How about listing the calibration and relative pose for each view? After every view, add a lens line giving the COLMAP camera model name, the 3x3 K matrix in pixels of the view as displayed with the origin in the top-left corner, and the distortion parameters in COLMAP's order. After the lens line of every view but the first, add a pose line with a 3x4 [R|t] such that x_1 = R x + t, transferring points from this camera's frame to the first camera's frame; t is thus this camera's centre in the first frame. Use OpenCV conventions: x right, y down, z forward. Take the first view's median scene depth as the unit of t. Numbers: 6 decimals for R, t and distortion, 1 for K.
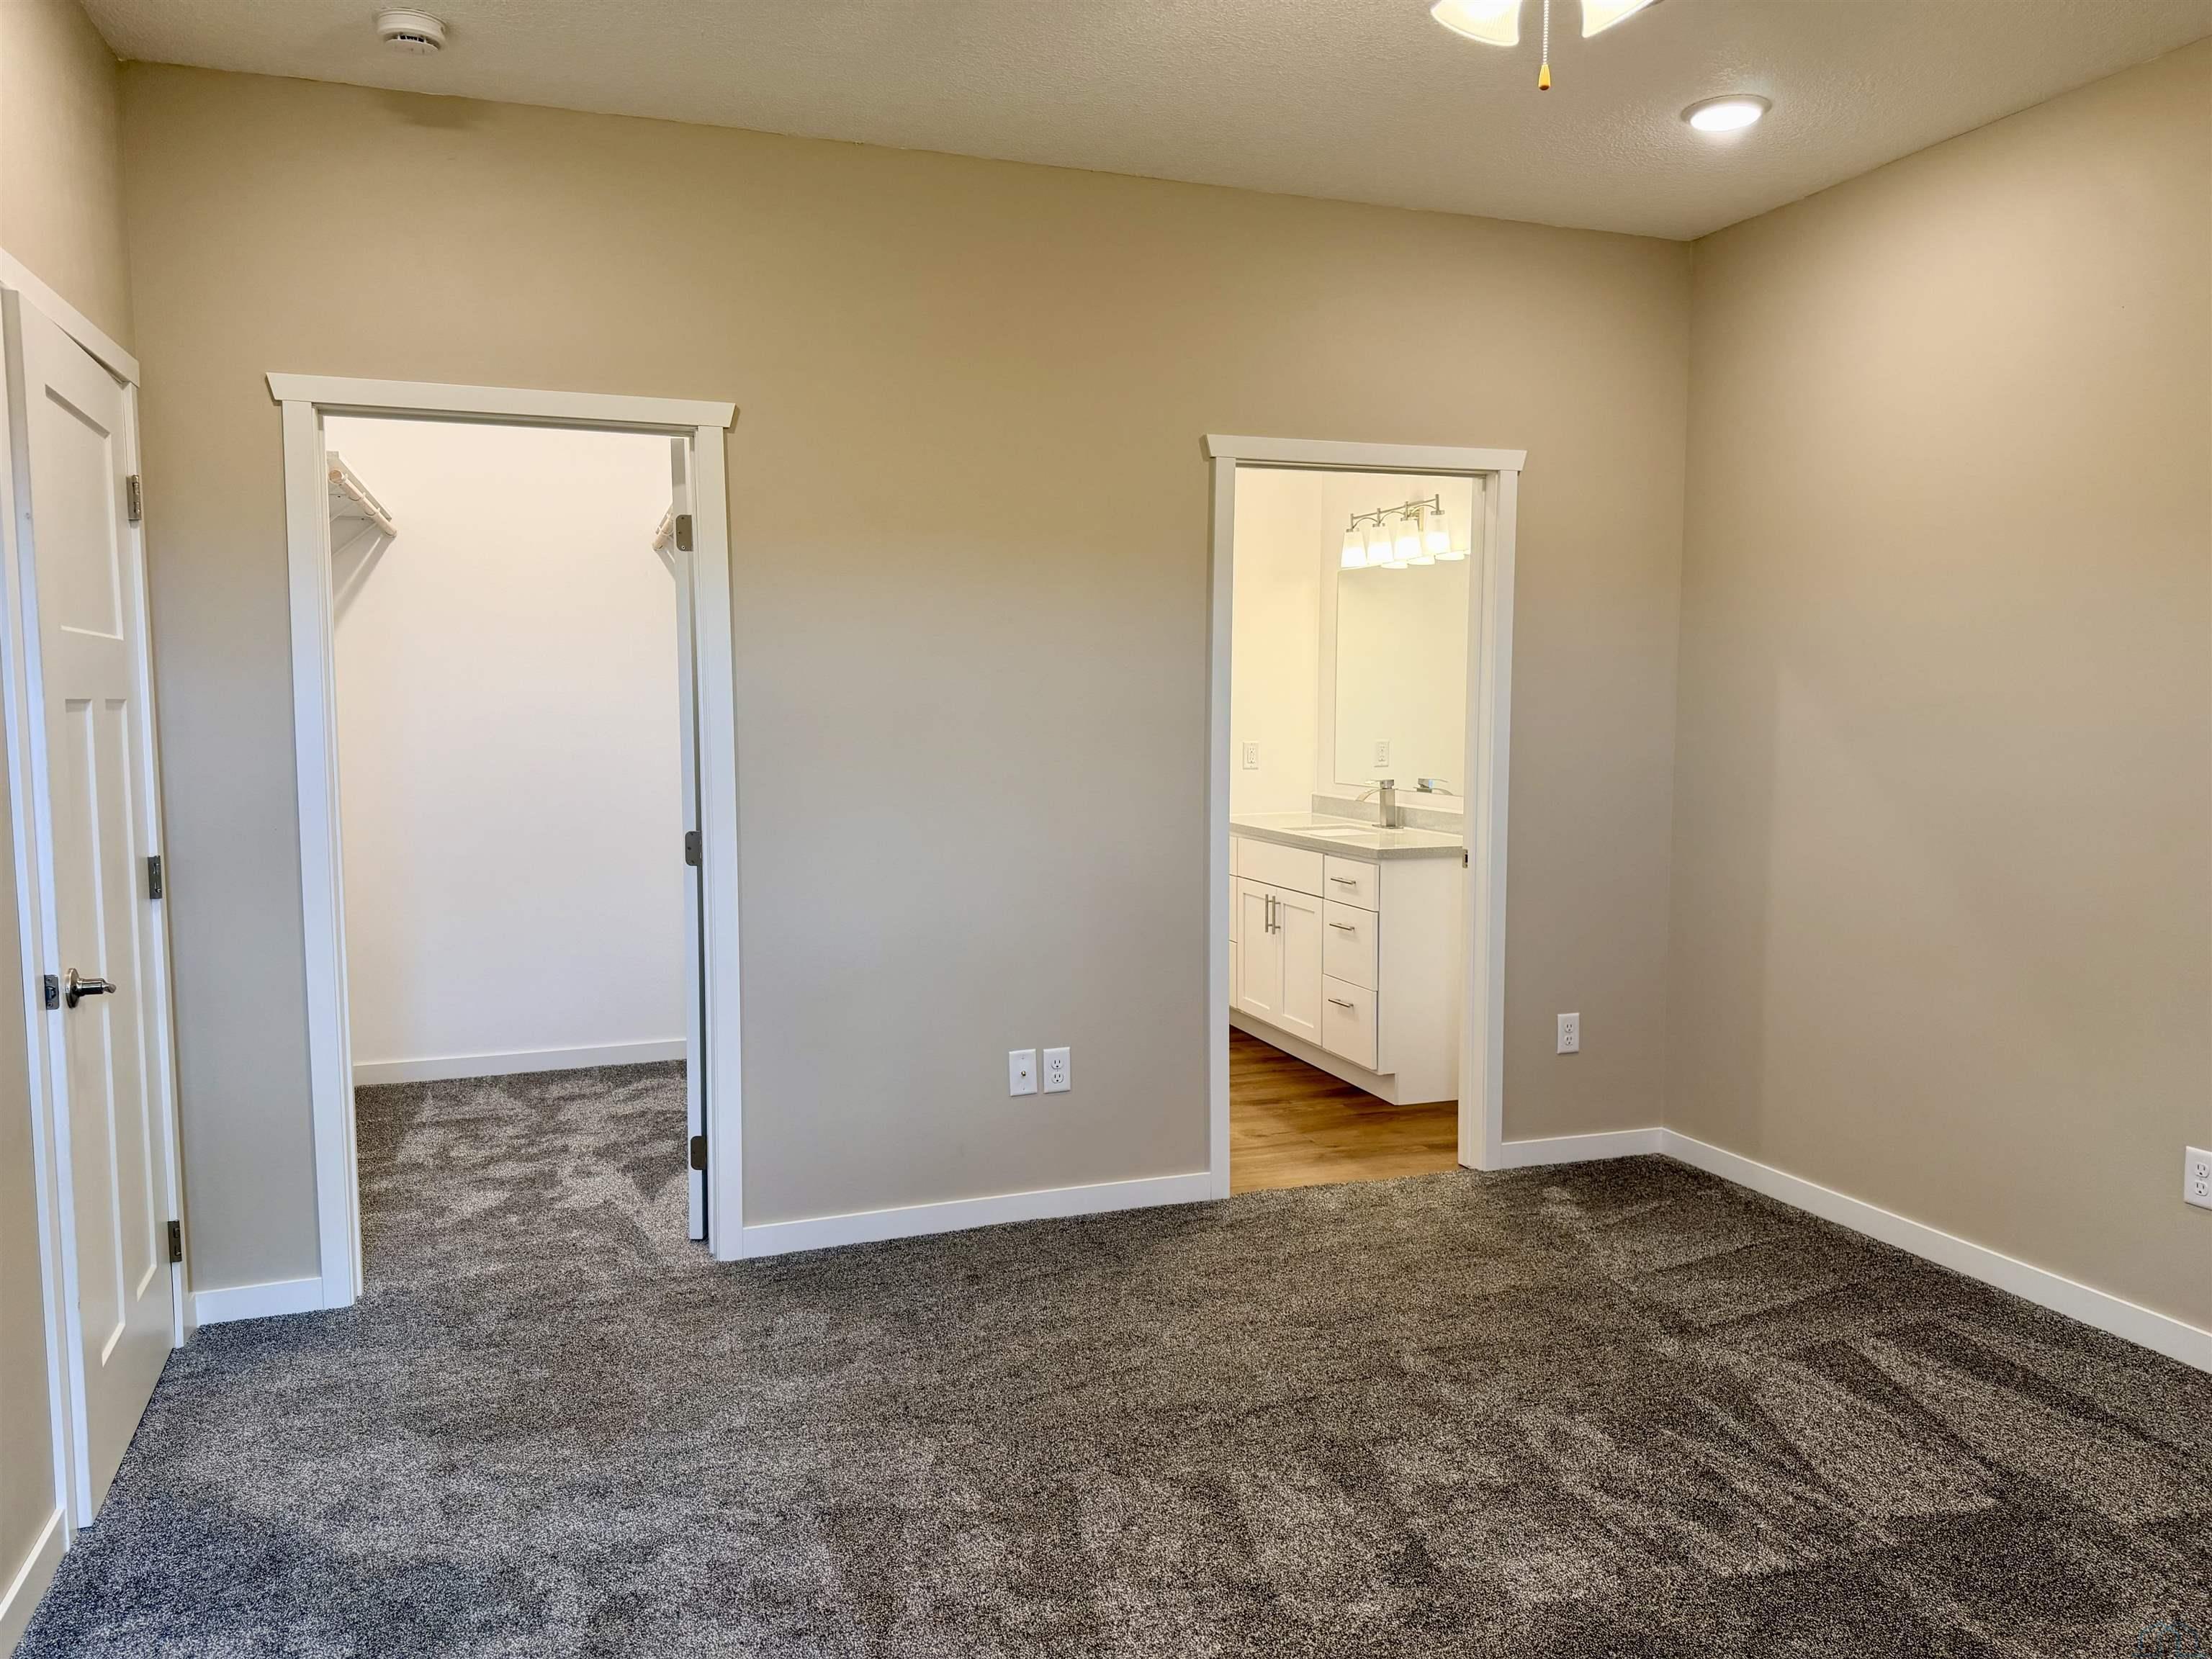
lens RADIAL K [[1560.2, 0, 1126.1], [0, 1560.2, 823.2], [0, 0, 1]] dist [0.005931, -0.004810]
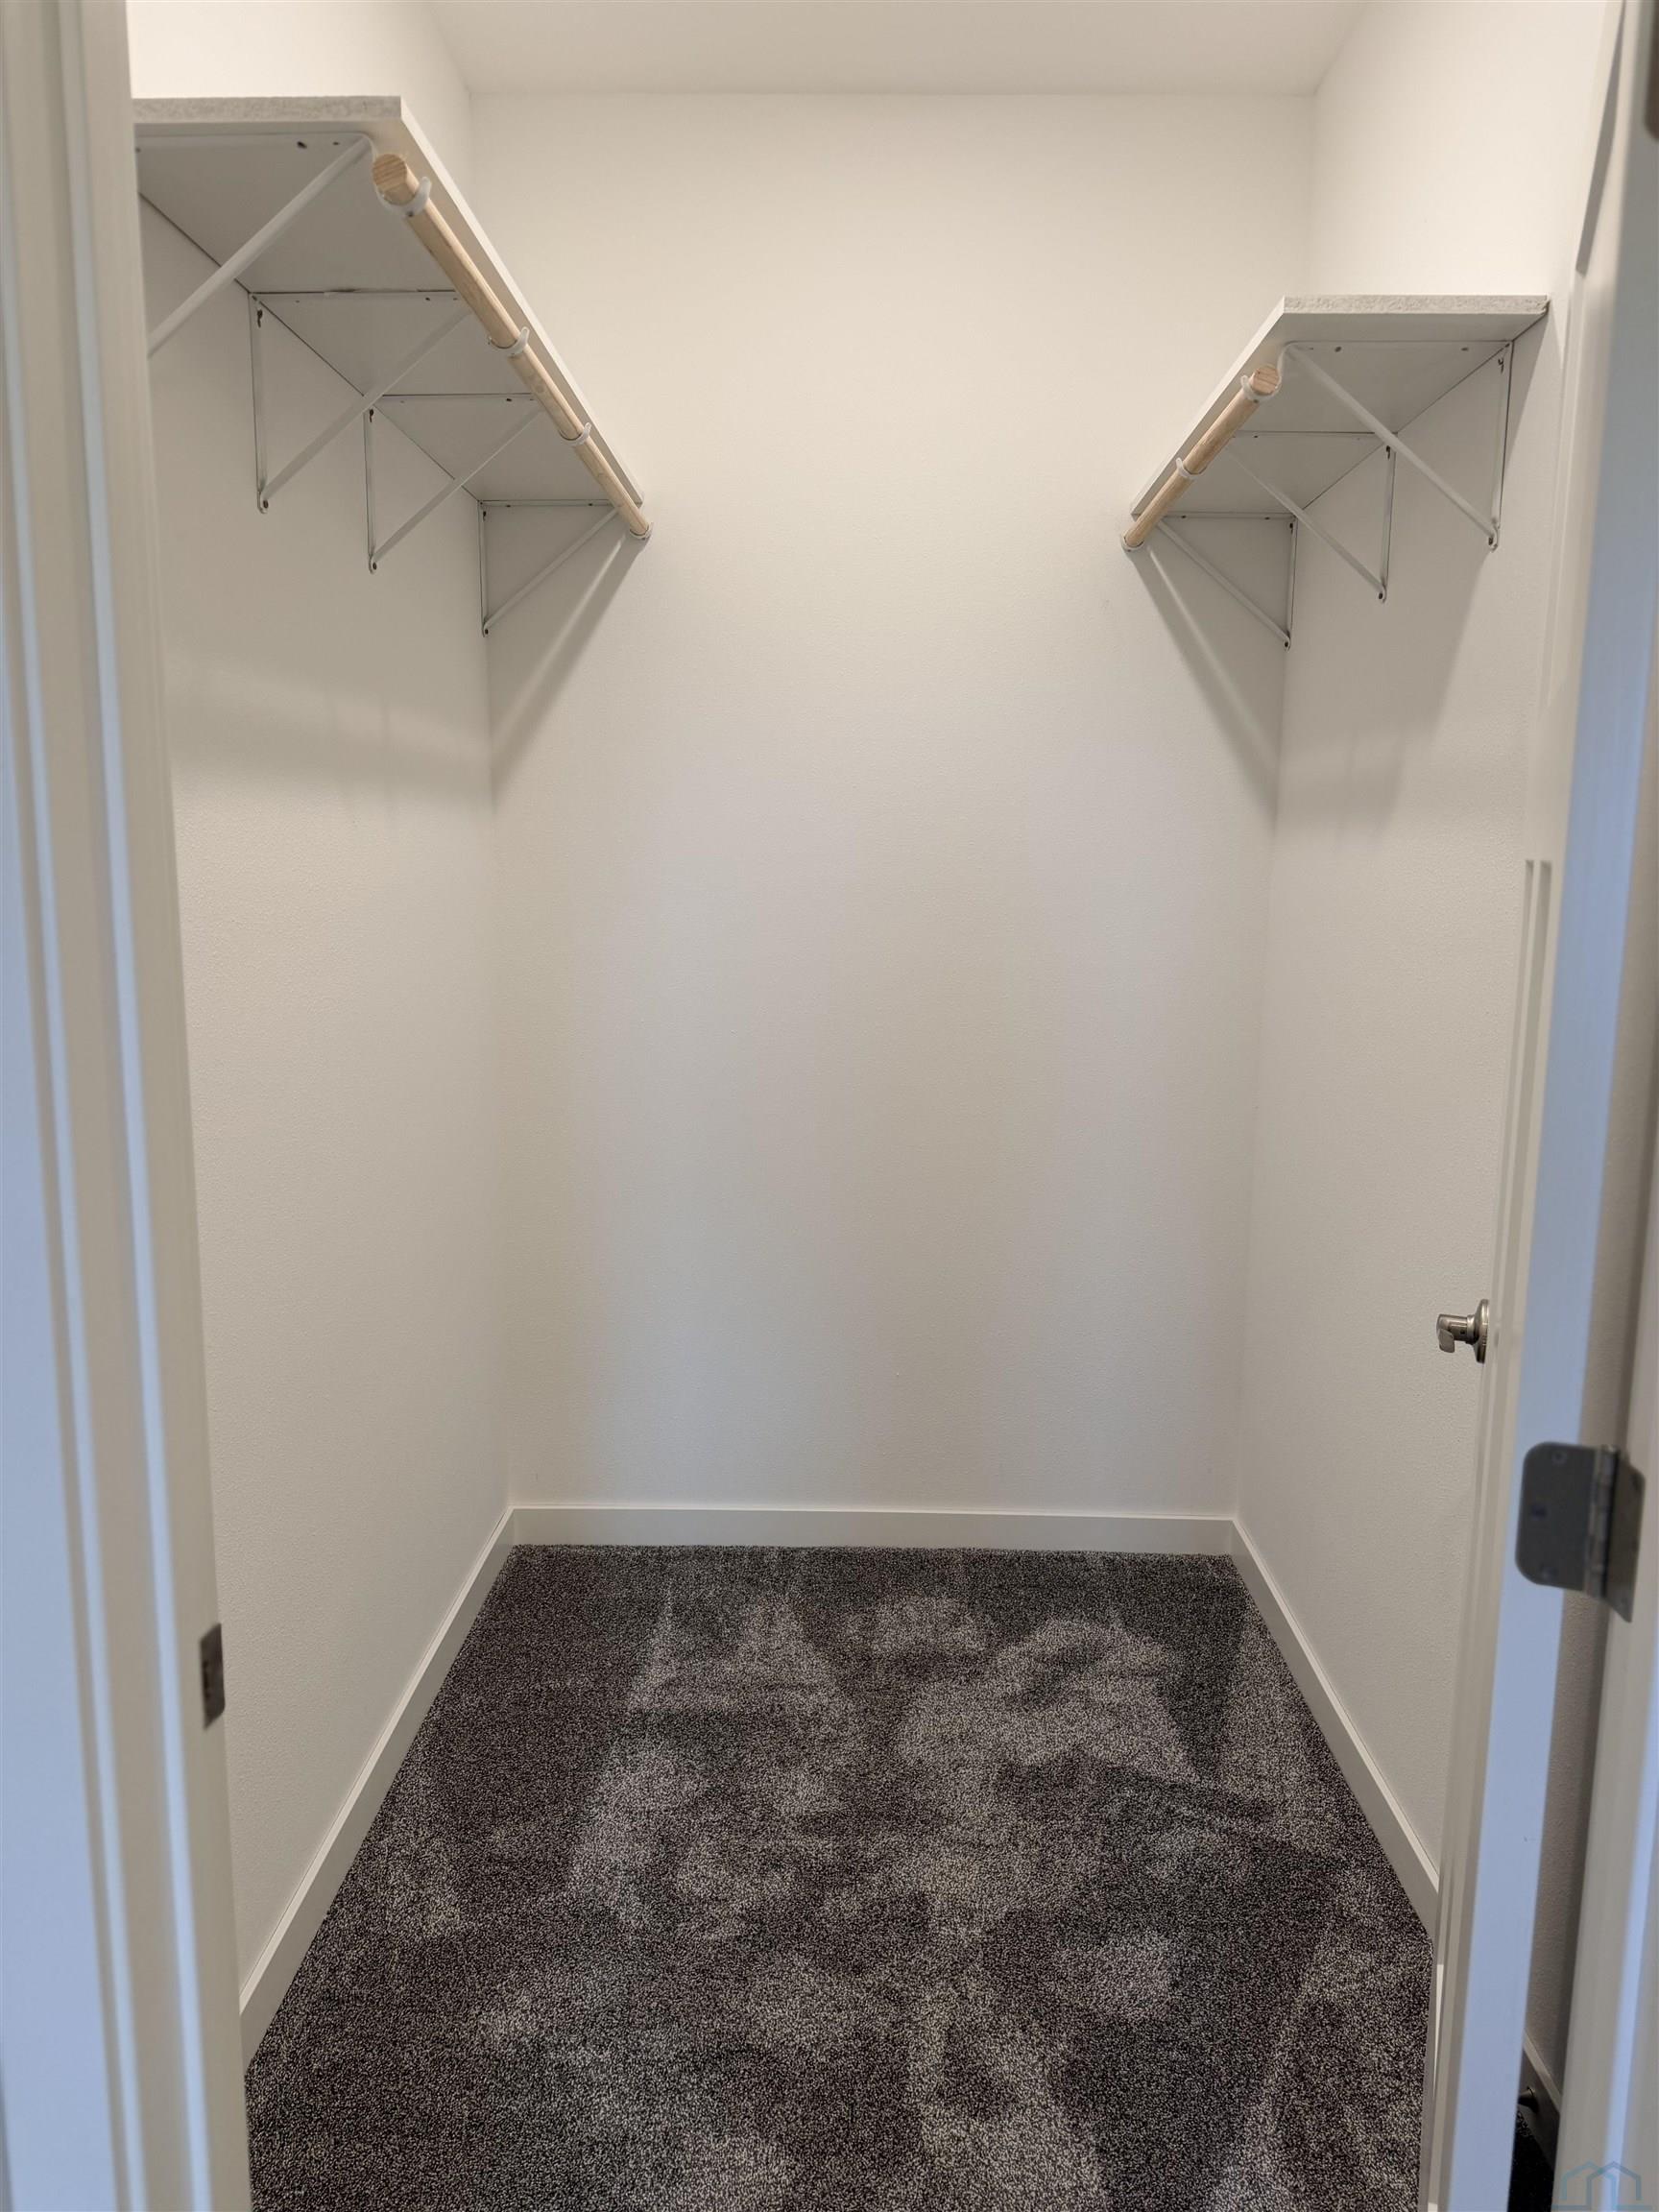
lens RADIAL K [[1560.2, 0, 831.1], [0, 1560.2, 1113.6], [0, 0, 1]] dist [0.005931, -0.004810]
pose [[0.931268, 0.072500, -0.357048, -0.223833], [-0.041937, 0.994818, 0.092620, -0.046059], [0.361913, -0.071281, 0.929483, 0.556378]]
